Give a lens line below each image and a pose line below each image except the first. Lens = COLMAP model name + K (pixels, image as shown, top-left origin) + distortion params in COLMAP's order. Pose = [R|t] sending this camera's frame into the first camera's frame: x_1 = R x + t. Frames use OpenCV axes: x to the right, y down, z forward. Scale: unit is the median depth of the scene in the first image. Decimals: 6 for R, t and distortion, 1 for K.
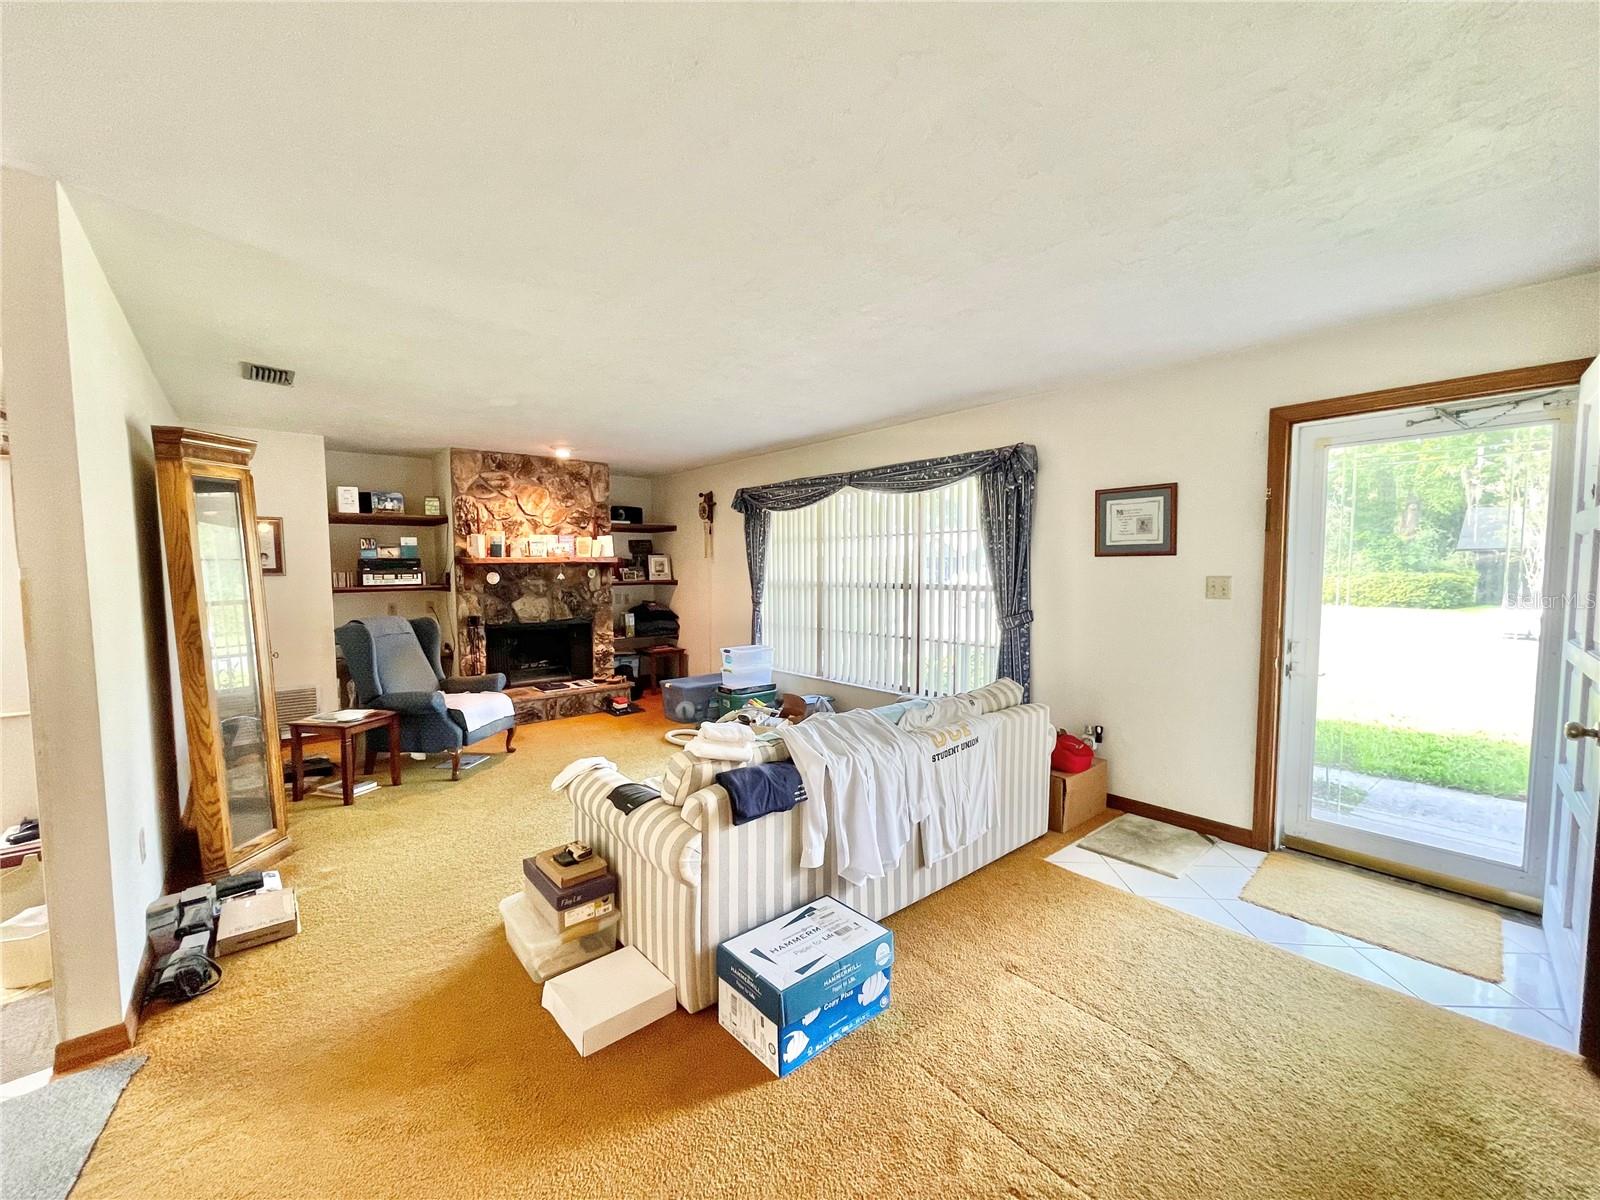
lens RADIAL K [[647.4, 0, 797.6], [0, 647.4, 606.6], [0, 0, 1]] dist [-0.003638, 0.002025]
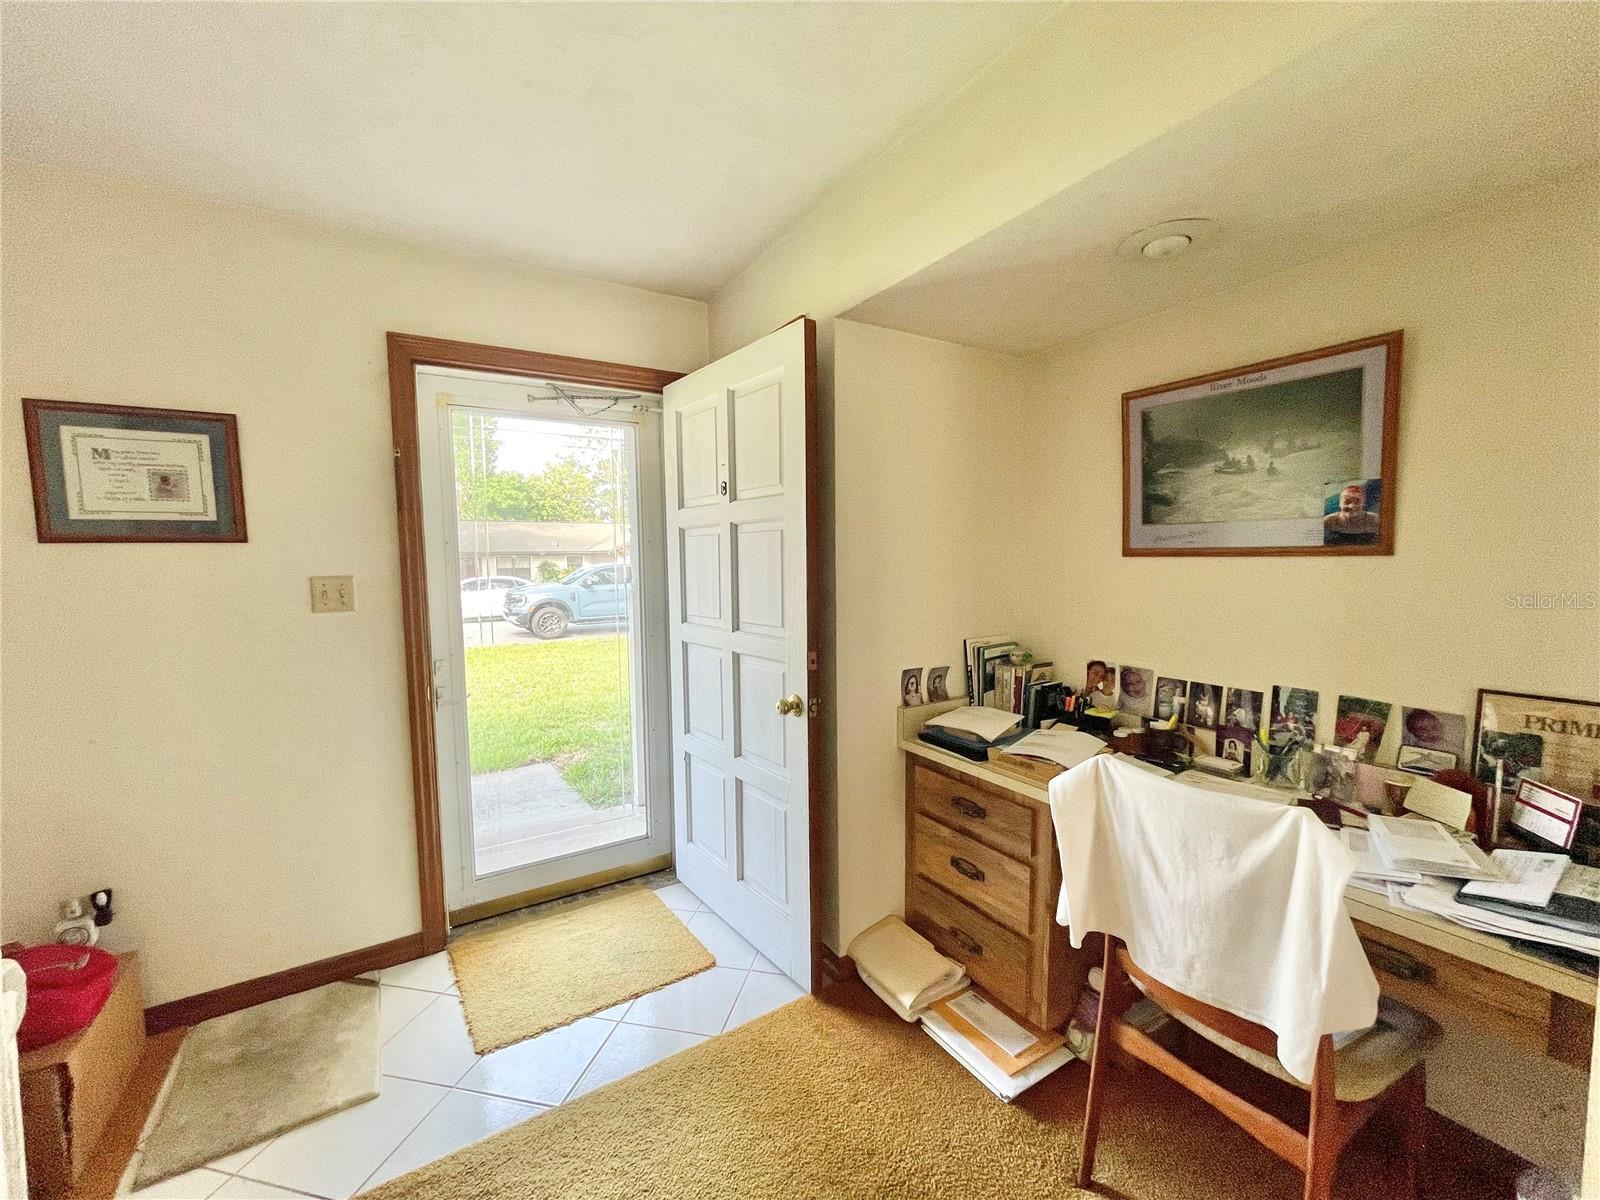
lens RADIAL K [[647.4, 0, 793.4], [0, 647.4, 604.7], [0, 0, 1]] dist [-0.003638, 0.002025]
pose [[0.144543, -0.071437, 0.986916, 0.083878], [0.074431, 0.995350, 0.061146, -0.023133], [-0.986695, 0.064619, 0.149188, 0.440009]]
